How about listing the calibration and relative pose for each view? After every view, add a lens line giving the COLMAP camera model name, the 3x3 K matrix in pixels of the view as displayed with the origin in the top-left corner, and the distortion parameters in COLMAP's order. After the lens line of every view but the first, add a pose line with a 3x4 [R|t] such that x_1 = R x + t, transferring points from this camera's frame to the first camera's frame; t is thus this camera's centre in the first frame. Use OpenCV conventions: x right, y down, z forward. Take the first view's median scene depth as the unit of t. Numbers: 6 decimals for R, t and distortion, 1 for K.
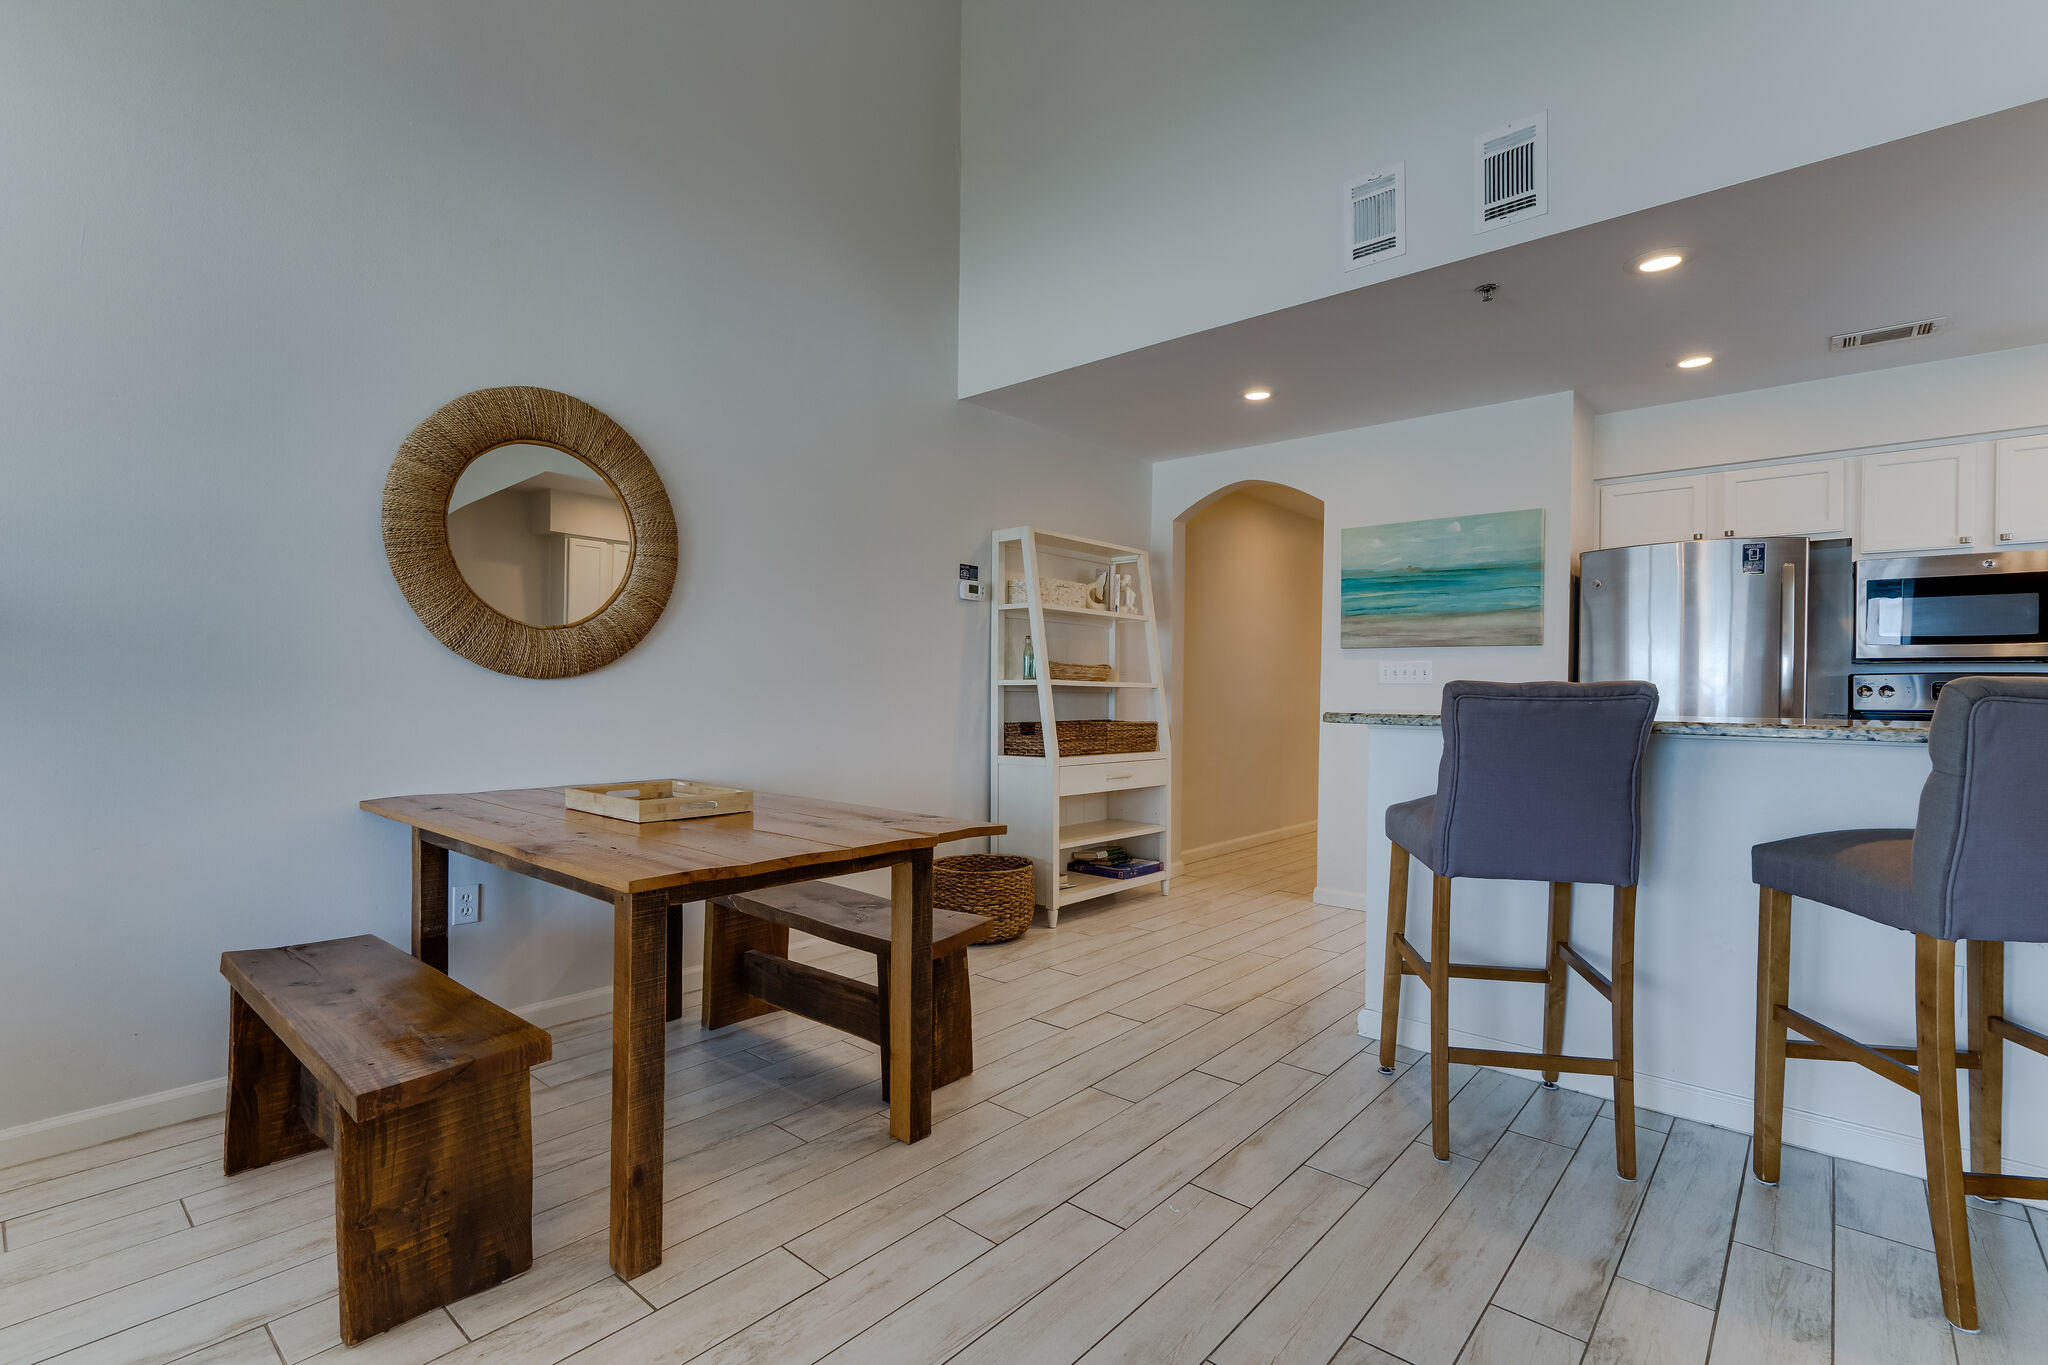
lens RADIAL K [[940.5, 0, 1024.0], [0, 940.5, 682.5], [0, 0, 1]] dist [0.000165, 0.000449]
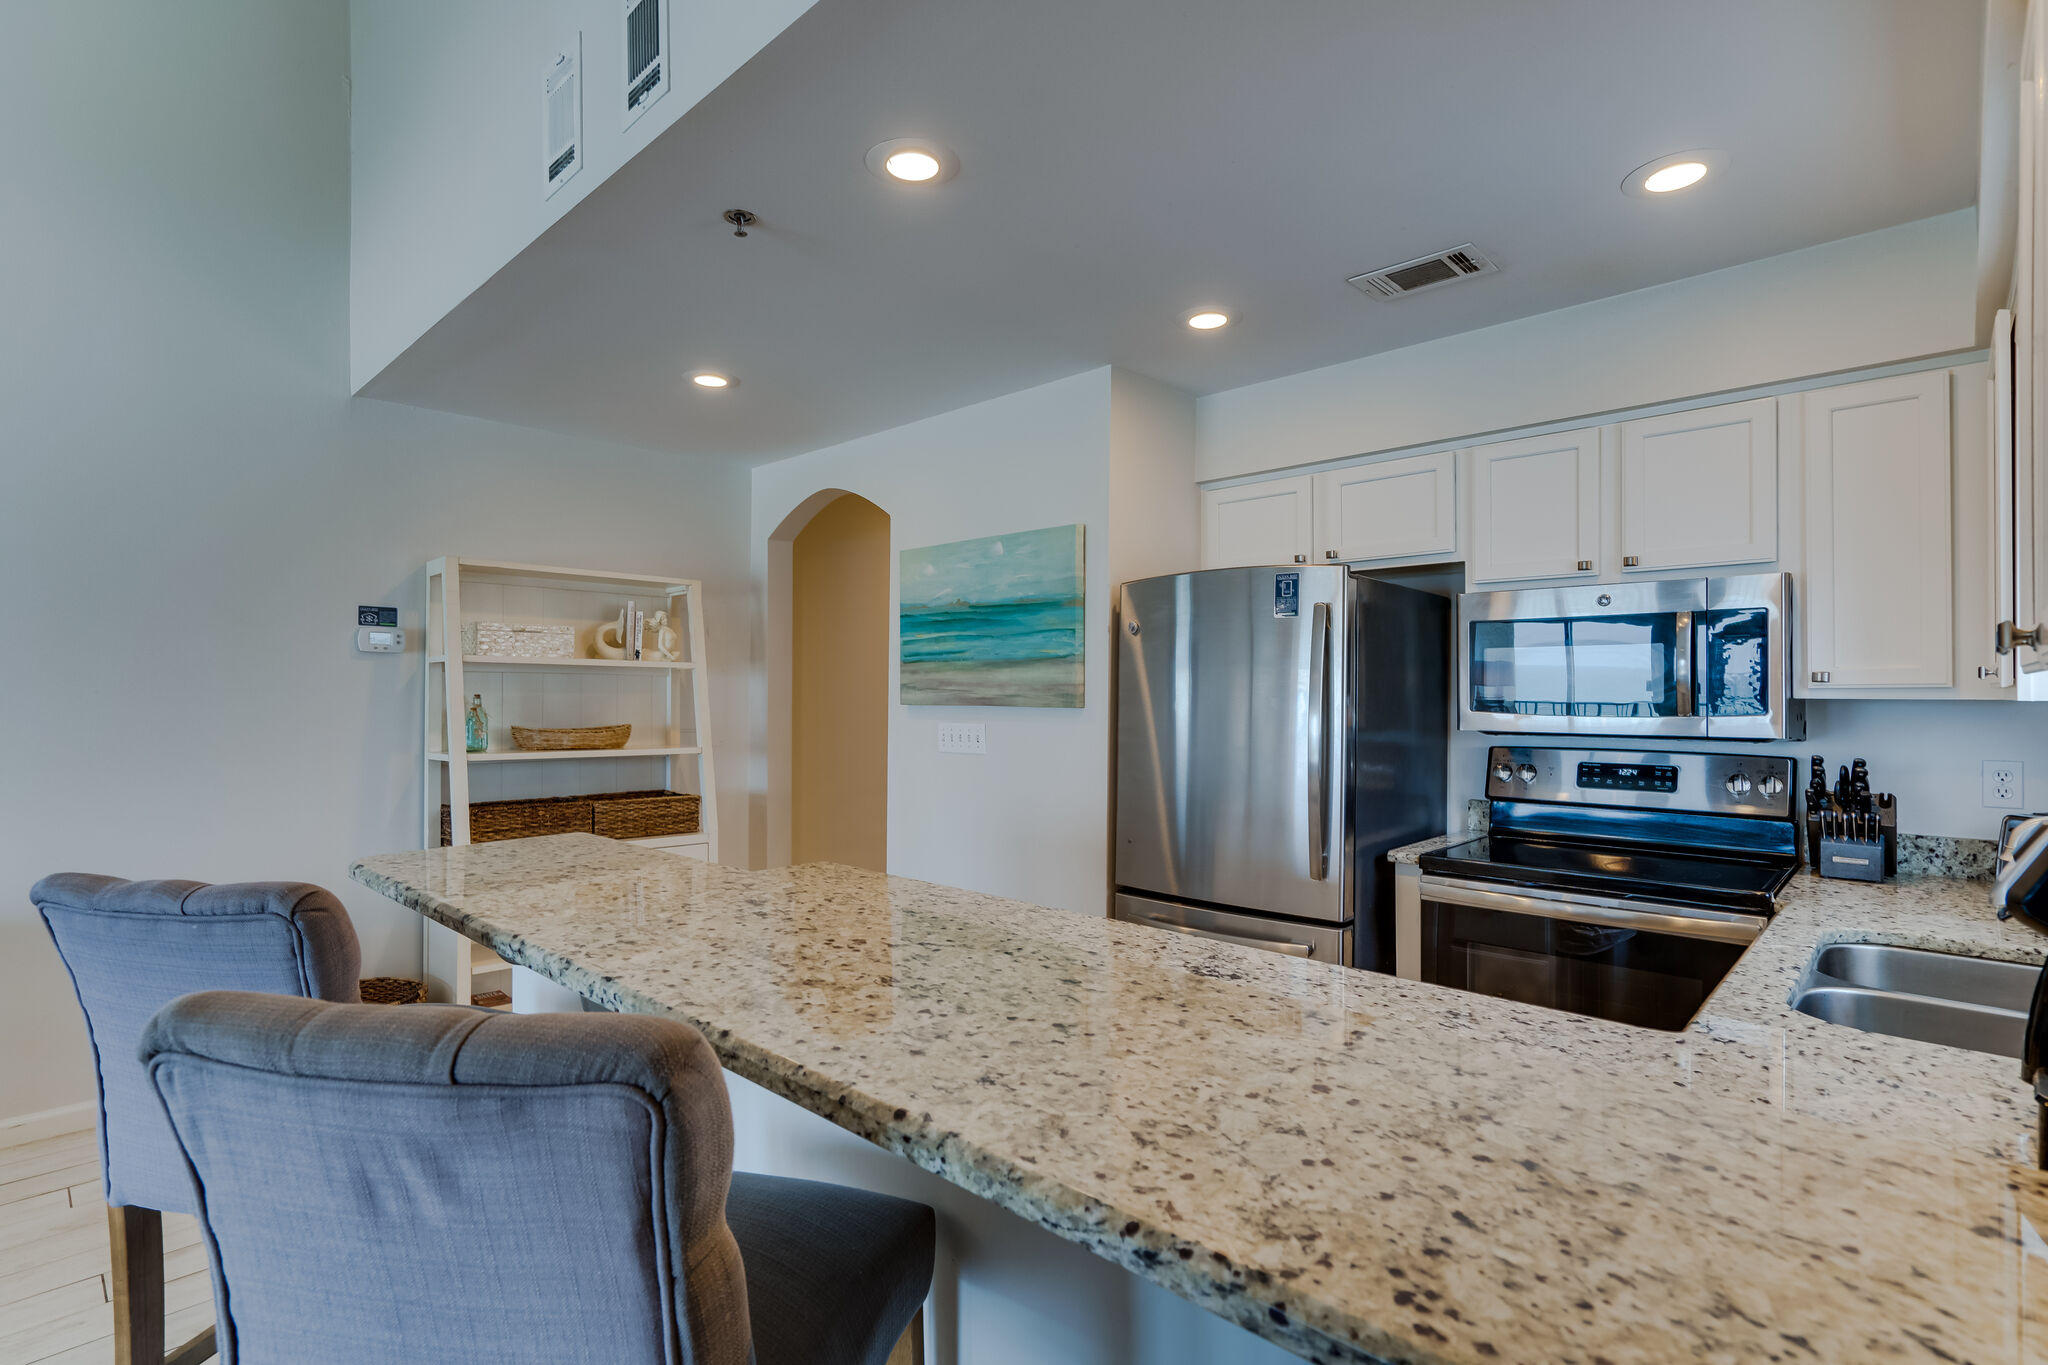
lens RADIAL K [[992.5, 0, 1024.0], [0, 992.5, 682.5], [0, 0, 1]] dist [-0.000539, 0.000031]
pose [[0.998861, -0.008119, -0.047023, 0.516127], [0.007776, 0.999942, -0.007475, -0.051564], [0.047081, 0.007101, 0.998866, 0.203931]]
